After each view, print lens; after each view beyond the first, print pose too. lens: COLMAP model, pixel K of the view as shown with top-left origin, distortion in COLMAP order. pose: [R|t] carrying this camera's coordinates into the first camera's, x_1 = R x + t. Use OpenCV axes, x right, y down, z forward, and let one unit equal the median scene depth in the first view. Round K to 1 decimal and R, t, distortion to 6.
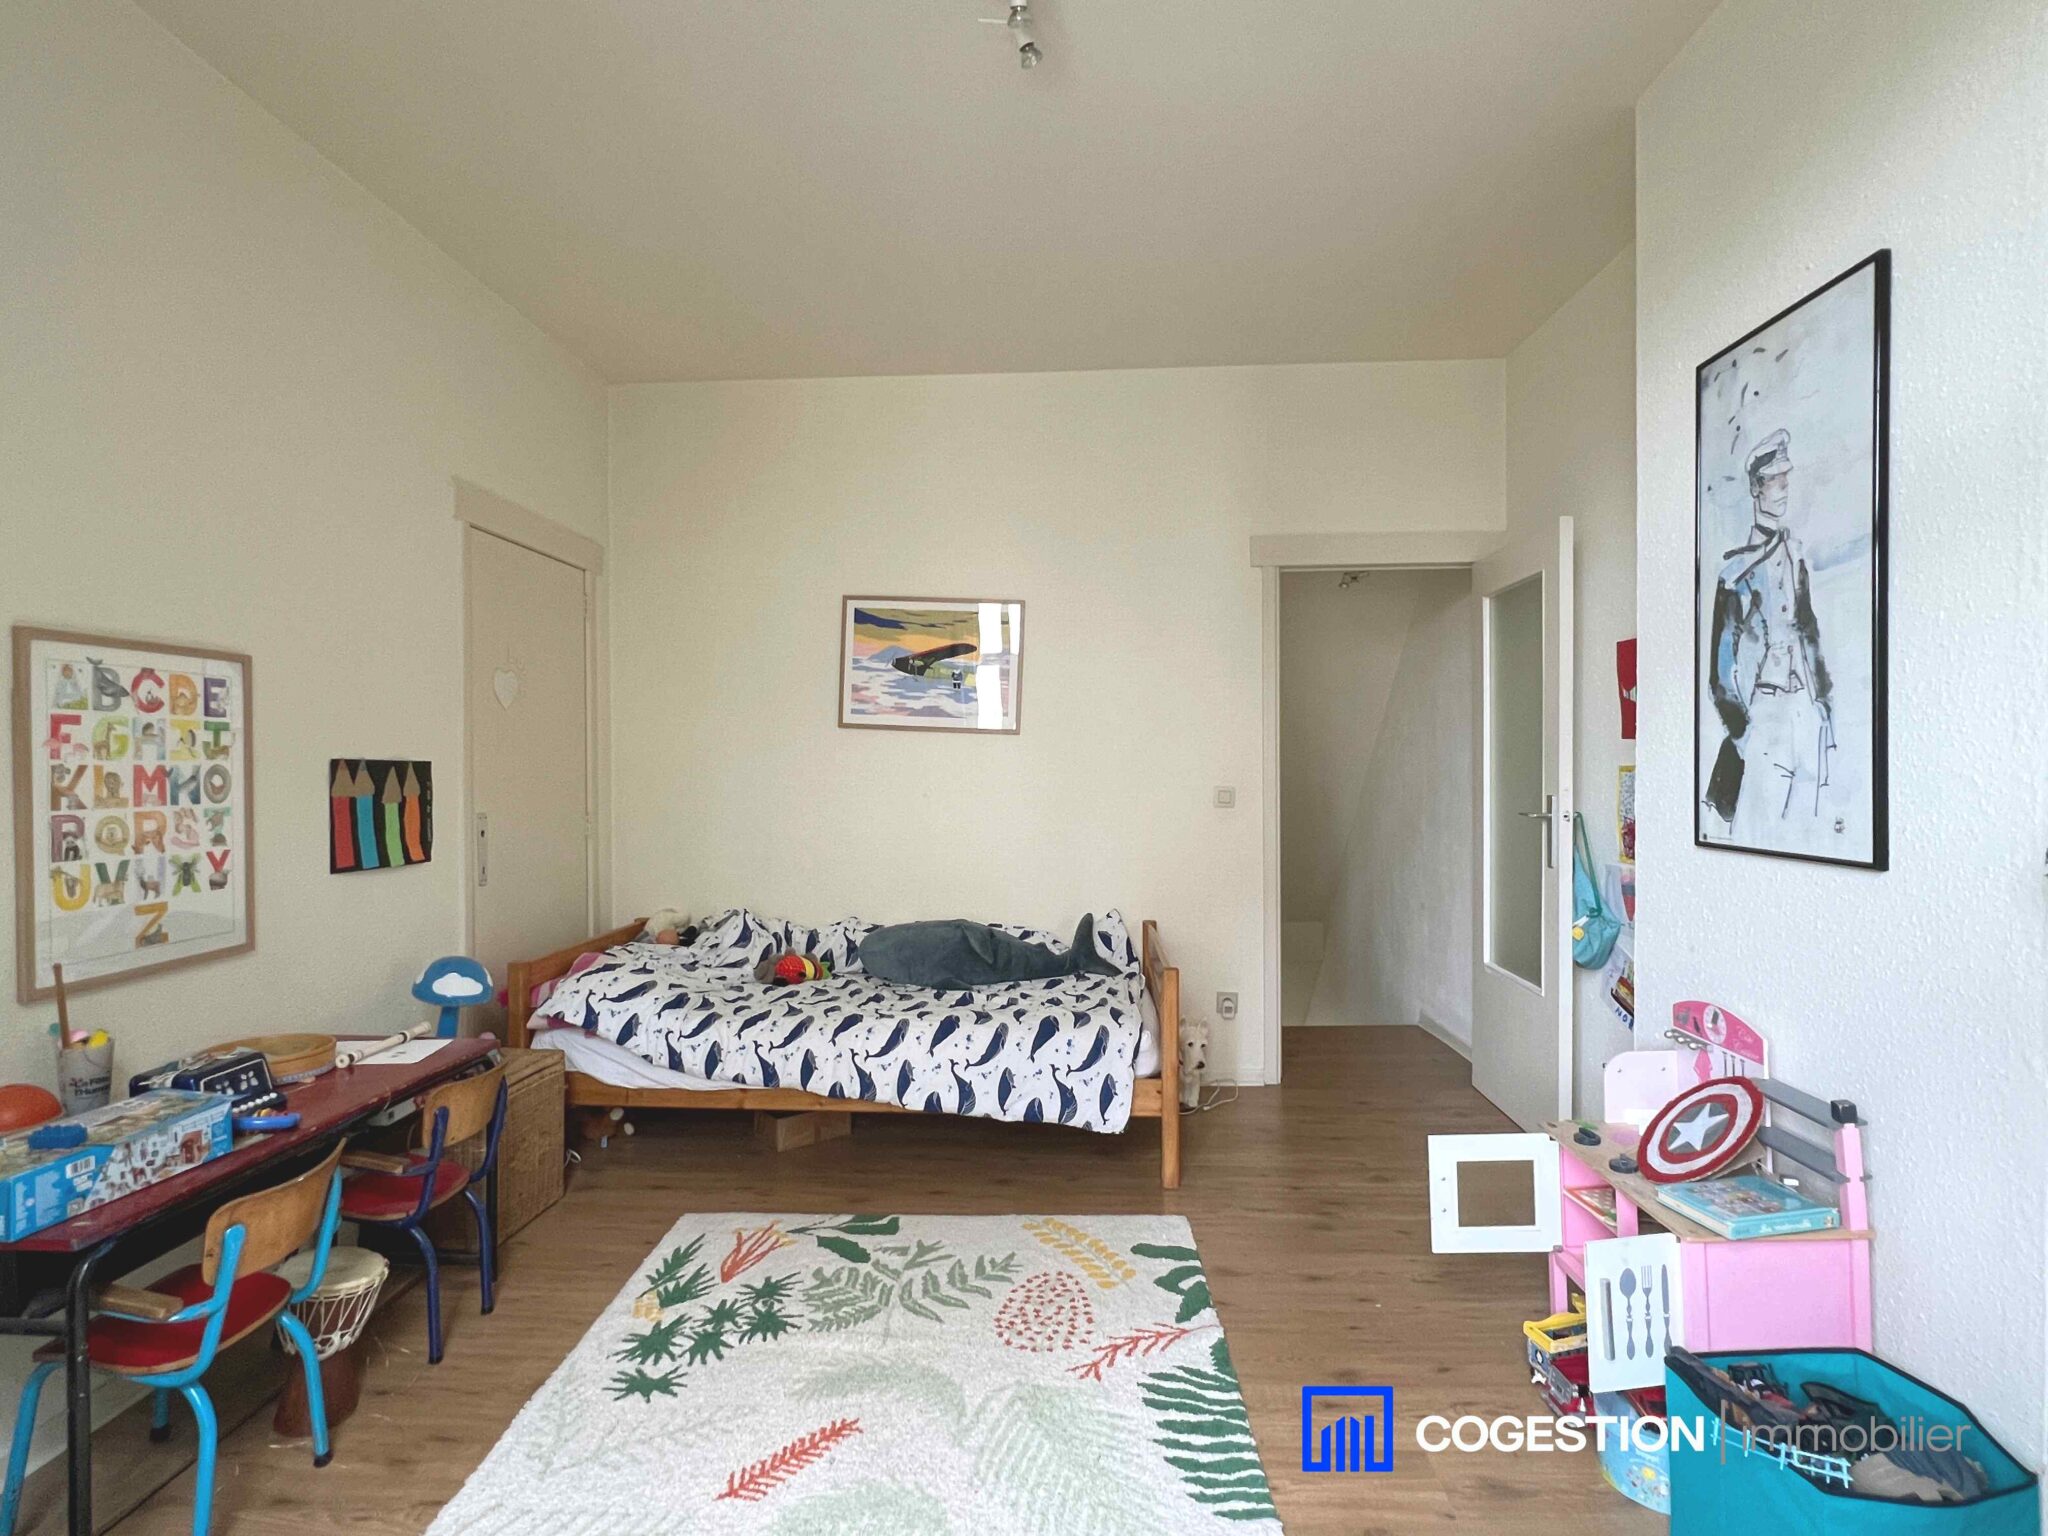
lens RADIAL K [[1030.9, 0, 1025.3], [0, 1030.9, 757.4], [0, 0, 1]] dist [-0.004609, 0.000012]
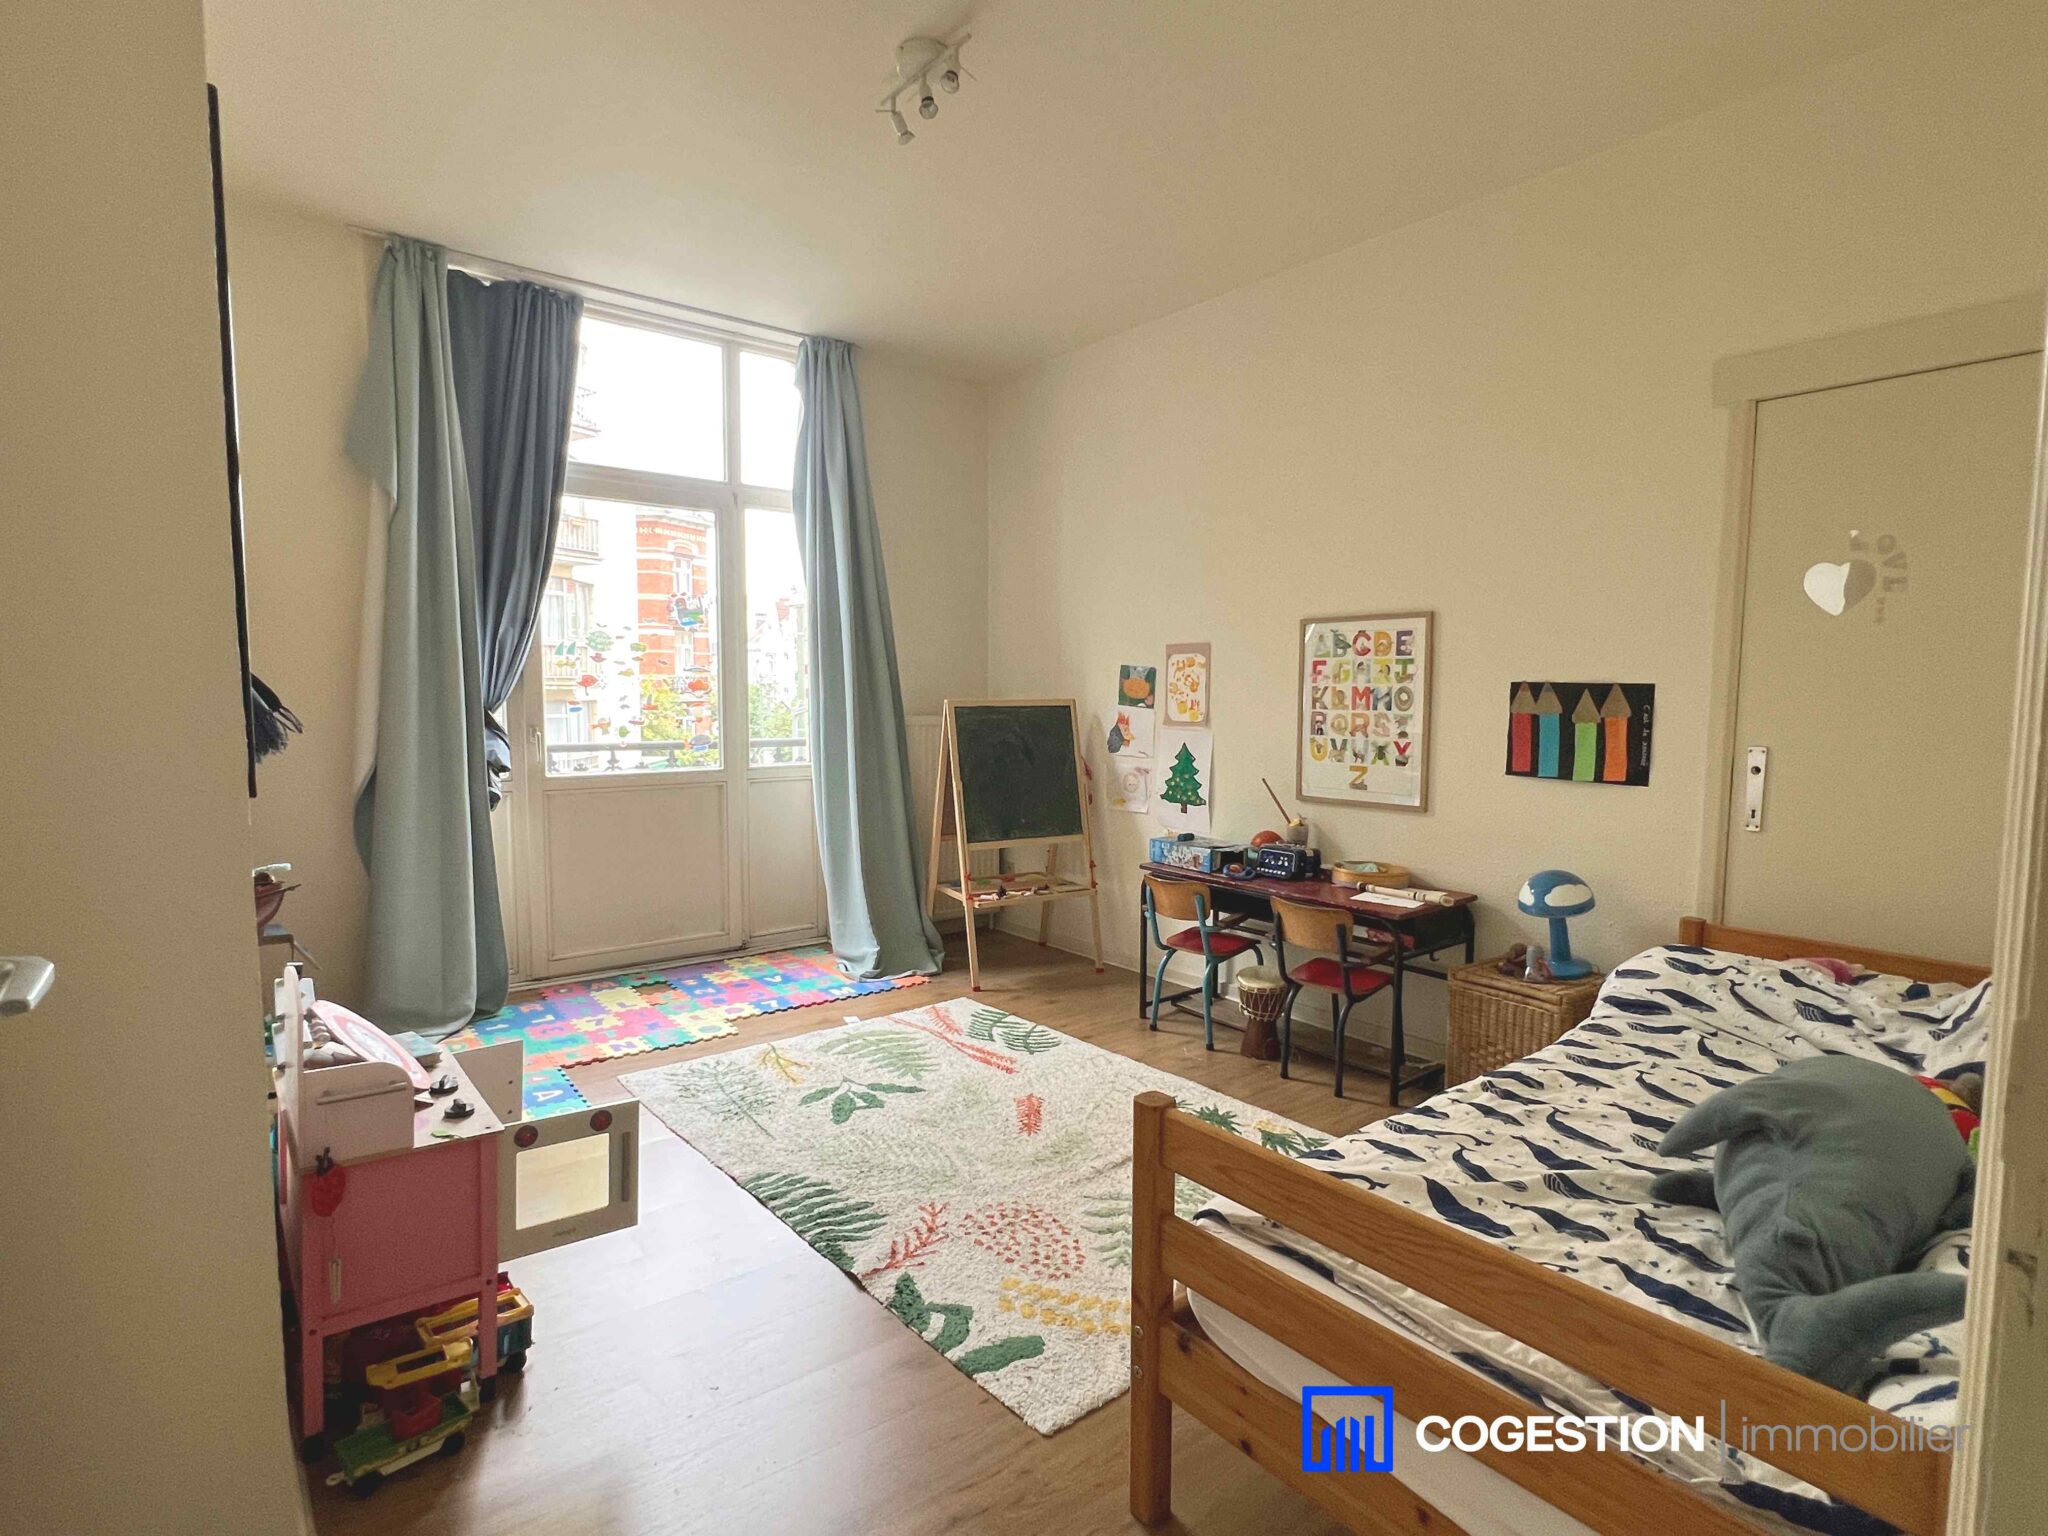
lens RADIAL K [[1030.9, 0, 1025.2], [0, 1030.9, 776.4], [0, 0, 1]] dist [-0.004609, 0.000012]
pose [[-0.744414, 0.050510, -0.665805, 0.722817], [-0.003372, 0.996838, 0.079394, 0.022332], [0.667710, 0.061347, -0.741890, 1.880798]]
